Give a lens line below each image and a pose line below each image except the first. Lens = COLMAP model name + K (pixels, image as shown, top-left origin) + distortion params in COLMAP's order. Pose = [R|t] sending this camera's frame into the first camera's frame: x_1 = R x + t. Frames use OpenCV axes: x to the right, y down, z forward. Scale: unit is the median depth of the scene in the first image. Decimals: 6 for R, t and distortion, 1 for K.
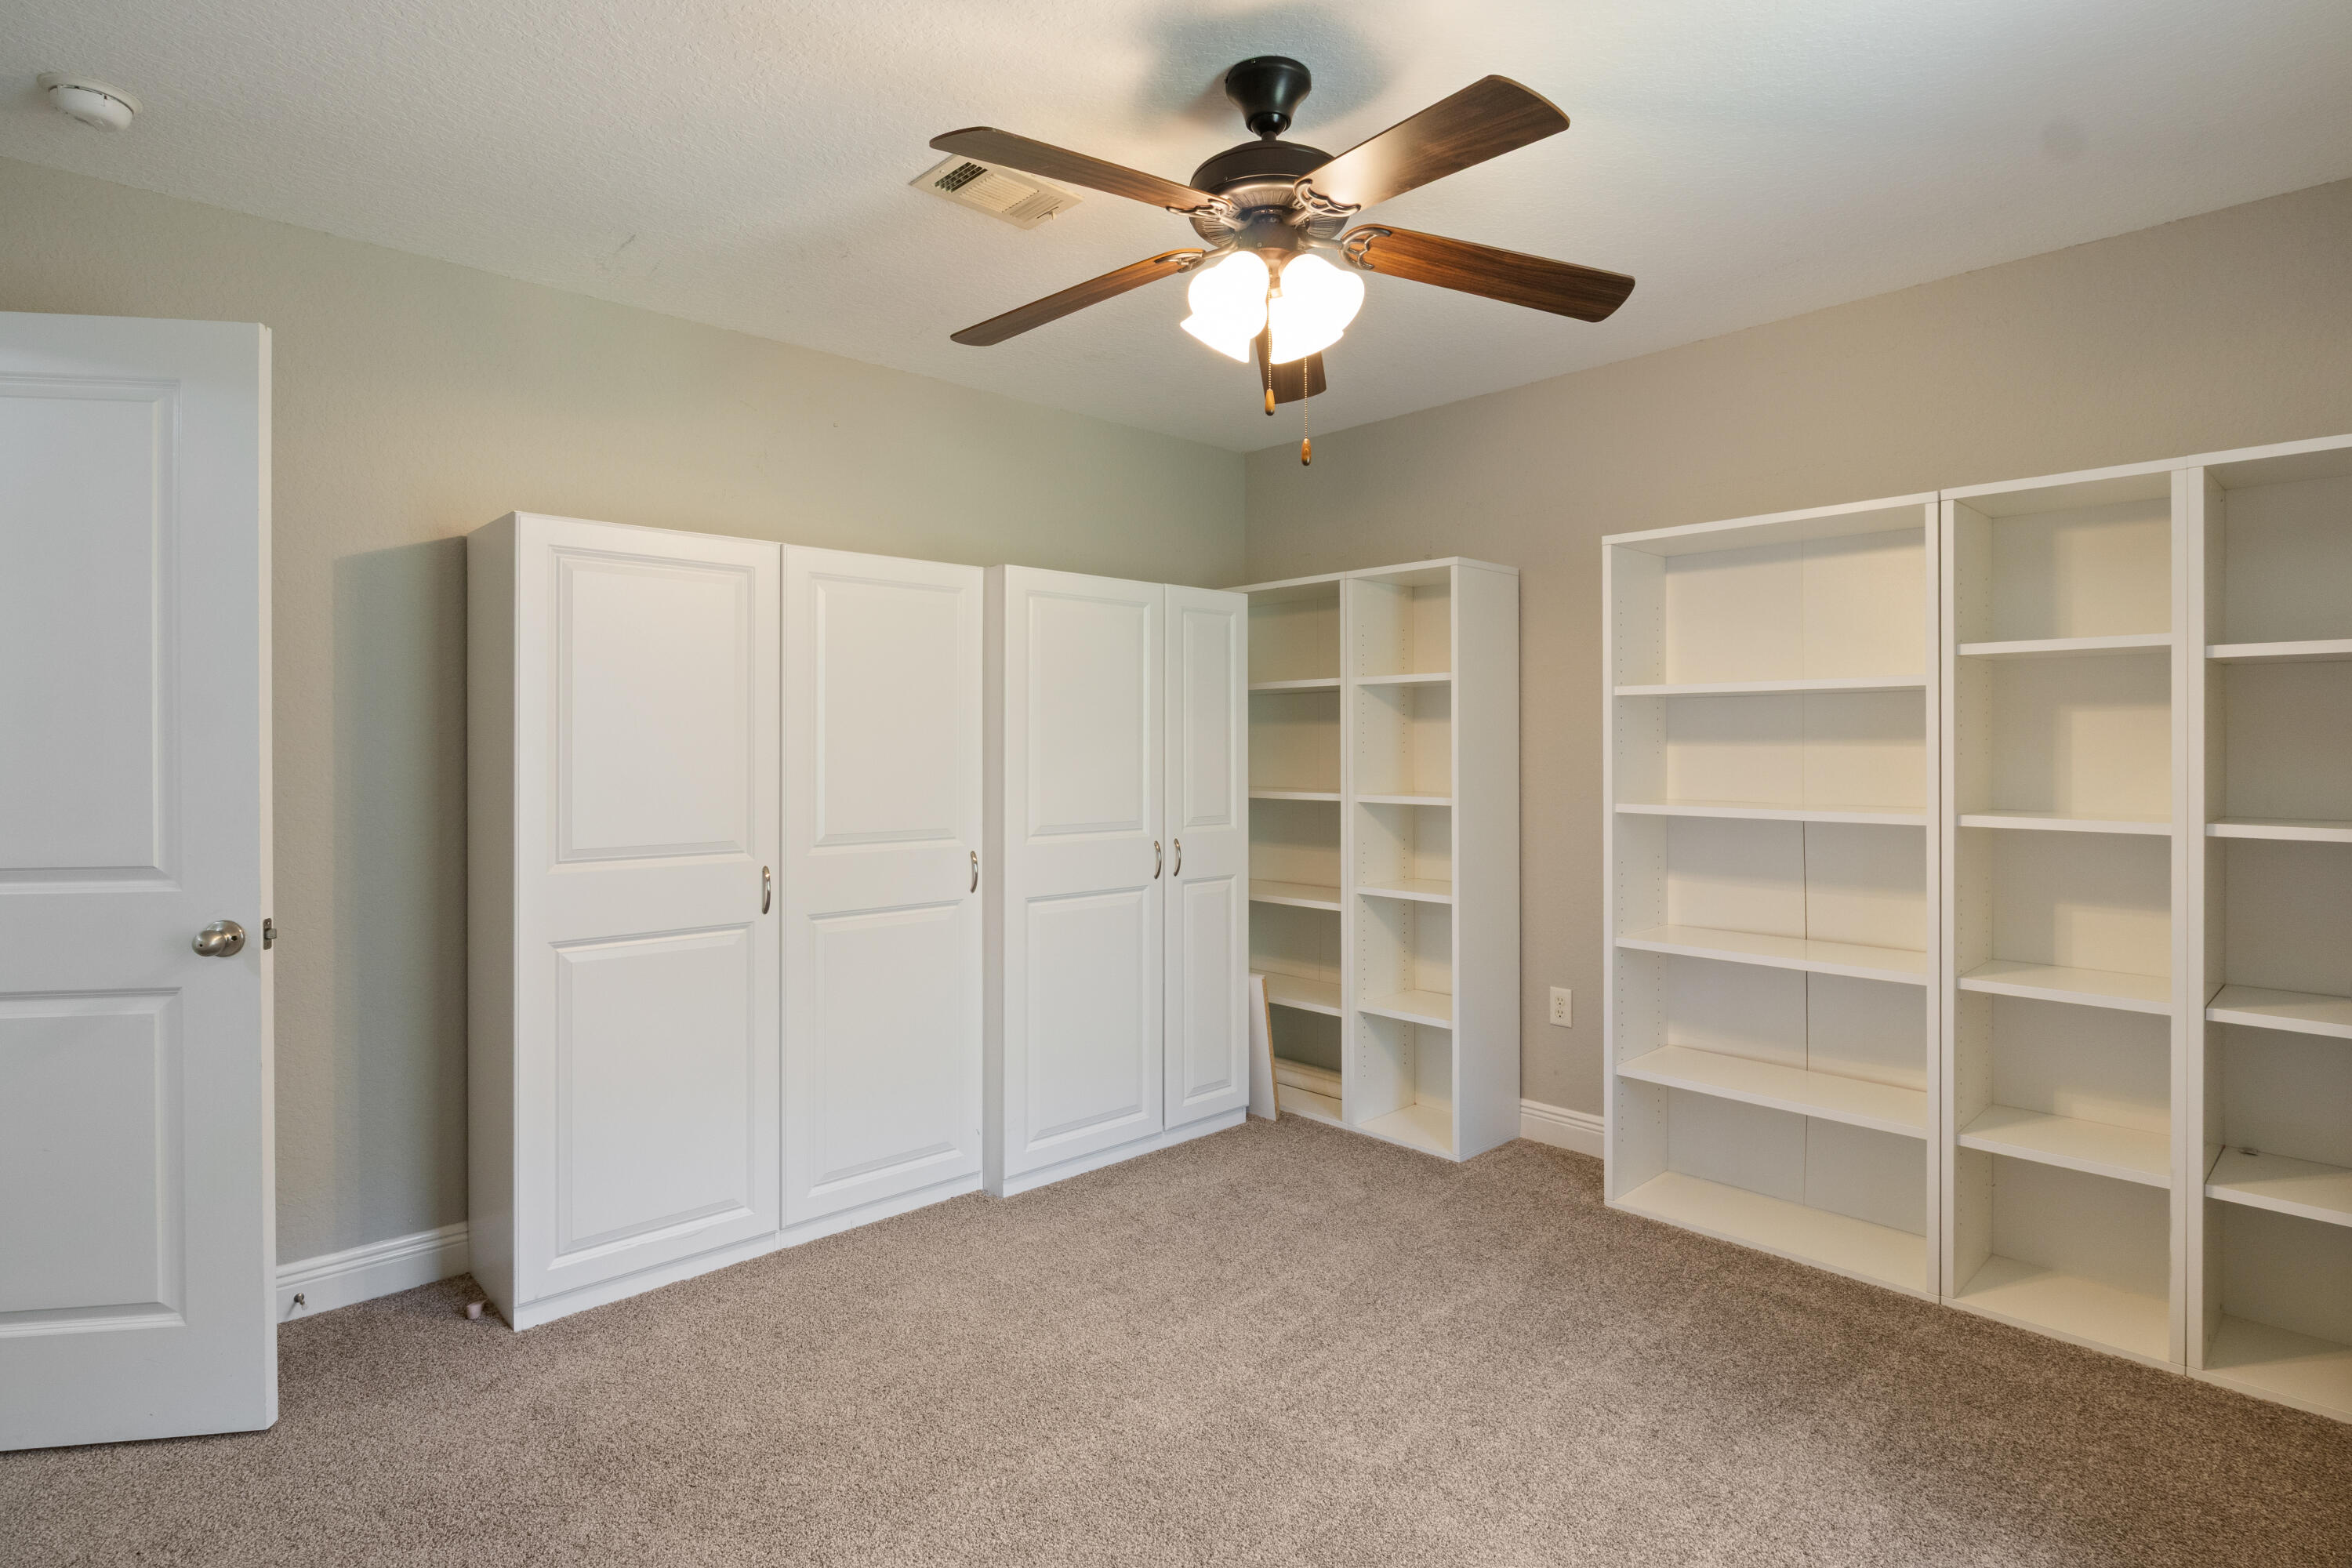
lens RADIAL K [[1191.8, 0, 1175.5], [0, 1191.8, 763.7], [0, 0, 1]] dist [0.001540, 0.000151]
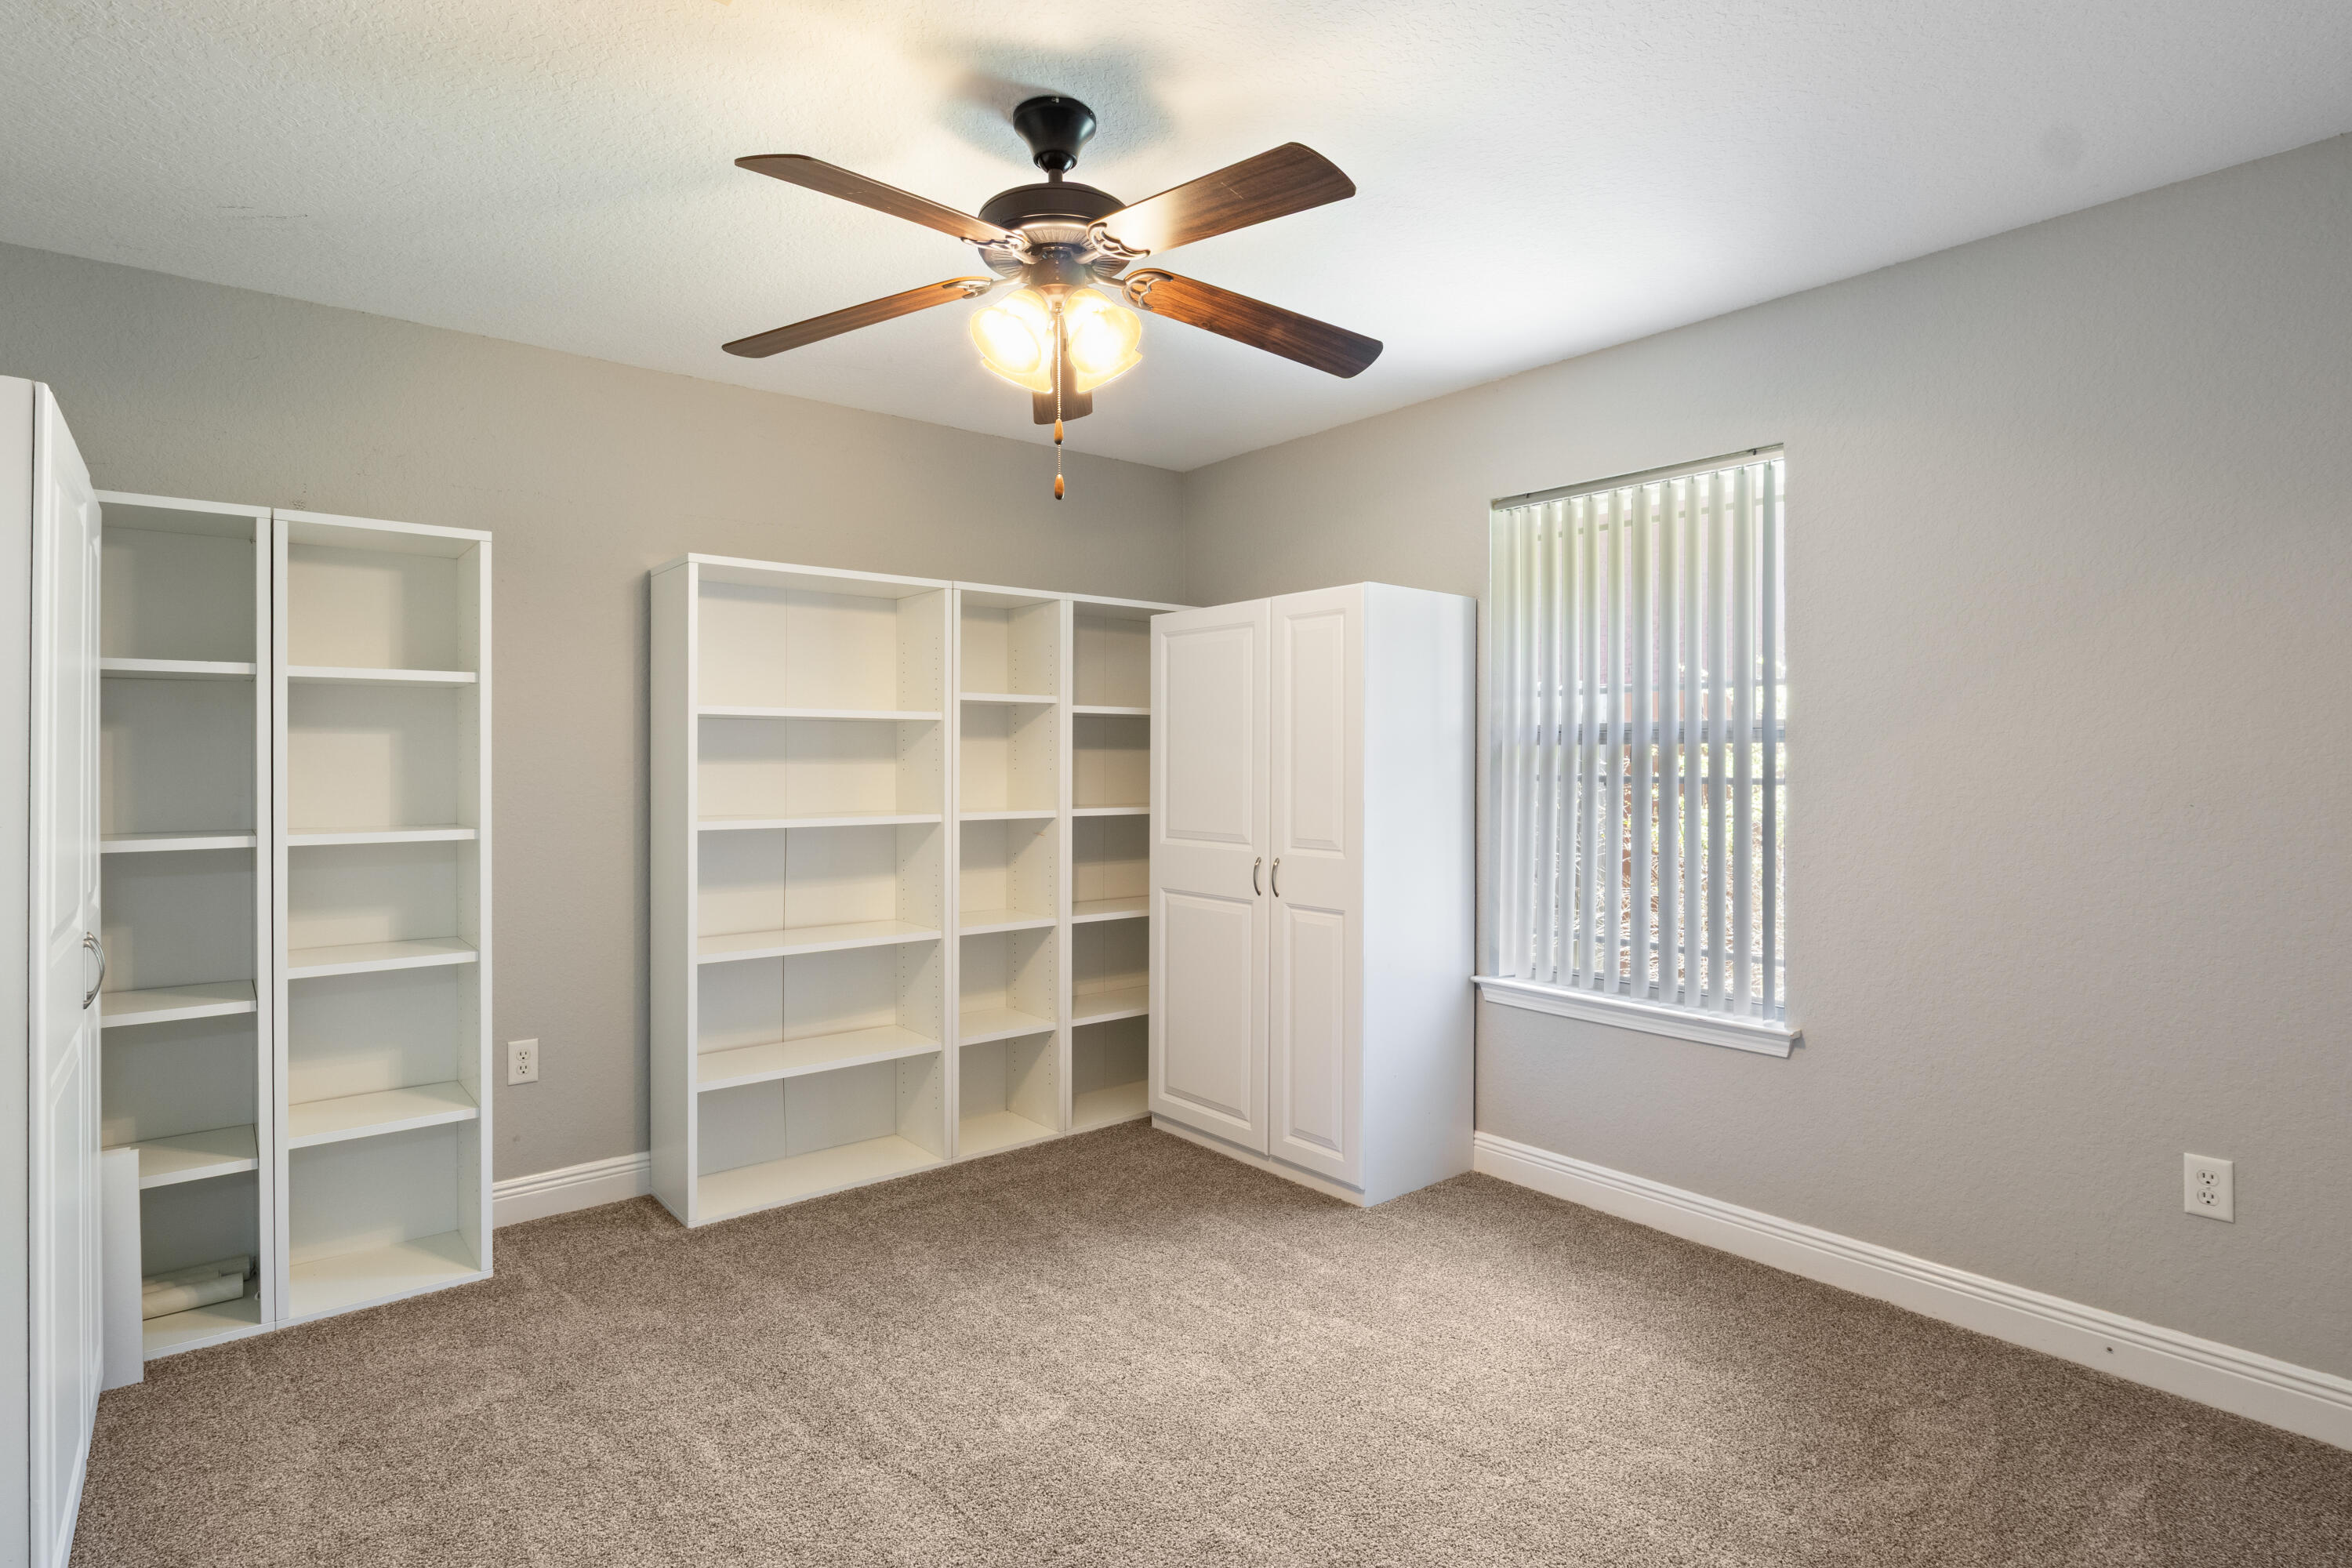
lens RADIAL K [[1191.8, 0, 1176.7], [0, 1191.8, 775.5], [0, 0, 1]] dist [0.001540, 0.000151]
pose [[0.063516, -0.010163, 0.997929, -0.625193], [0.017374, 0.999808, 0.009076, -0.007900], [-0.997830, 0.016762, 0.063680, 0.551021]]
